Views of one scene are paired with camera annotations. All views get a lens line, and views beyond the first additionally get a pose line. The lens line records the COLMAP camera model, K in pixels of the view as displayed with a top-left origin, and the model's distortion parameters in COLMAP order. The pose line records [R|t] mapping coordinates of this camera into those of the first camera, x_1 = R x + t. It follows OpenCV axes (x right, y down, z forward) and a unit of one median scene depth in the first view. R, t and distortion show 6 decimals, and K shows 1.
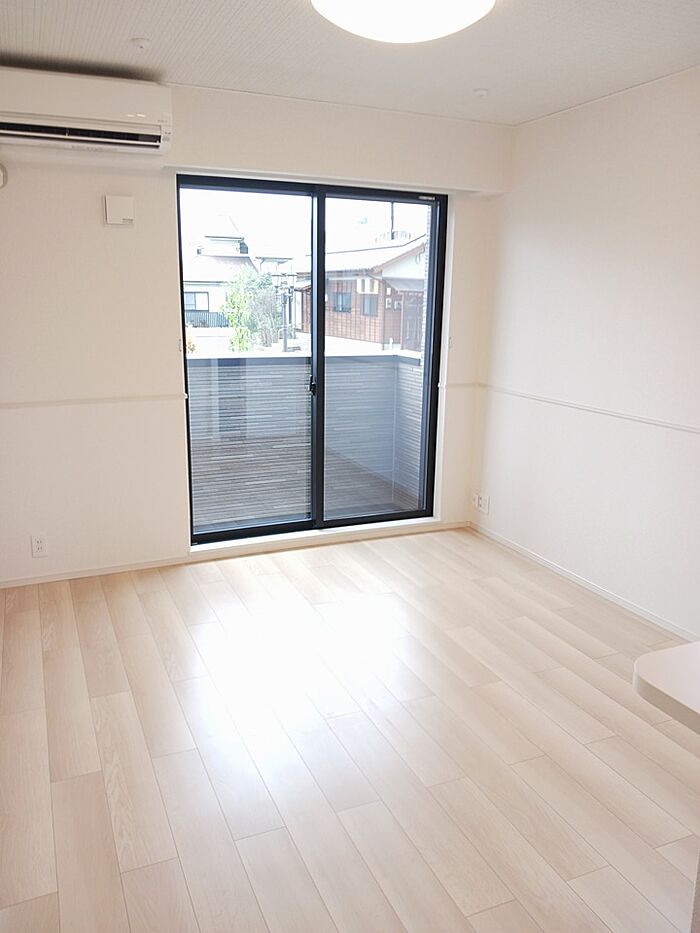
lens RADIAL K [[741.6, 0, 349.5], [0, 741.6, 467.3], [0, 0, 1]] dist [-0.032839, 0.001968]
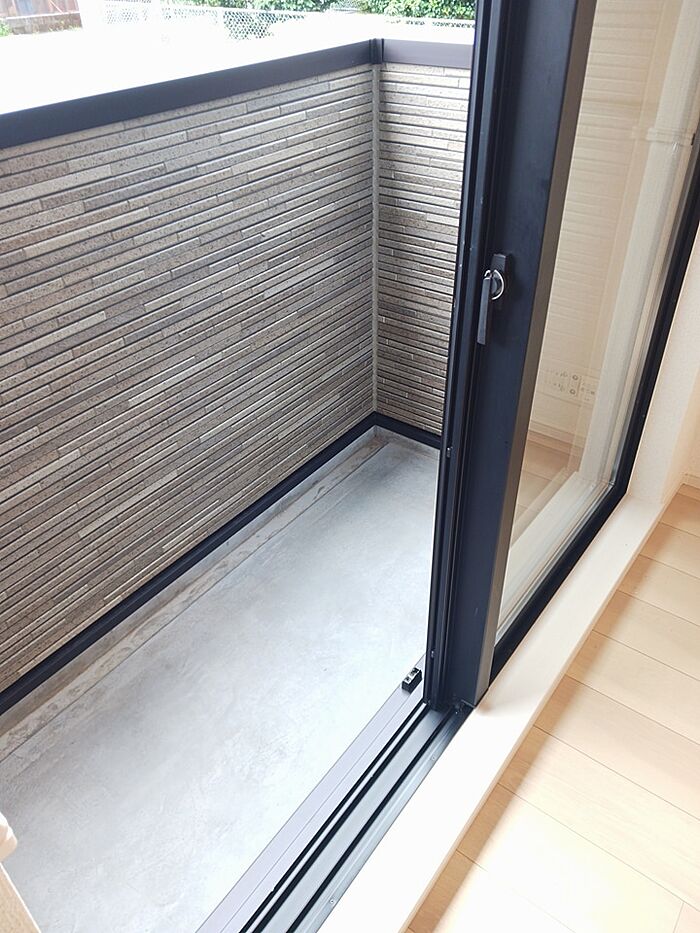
lens RADIAL K [[741.6, 0, 357.2], [0, 741.6, 467.1], [0, 0, 1]] dist [-0.032839, 0.001968]
pose [[0.863967, -0.319855, 0.388915, -0.146345], [0.137696, 0.892977, 0.428522, -0.122892], [-0.484357, -0.316677, 0.815545, 0.665674]]
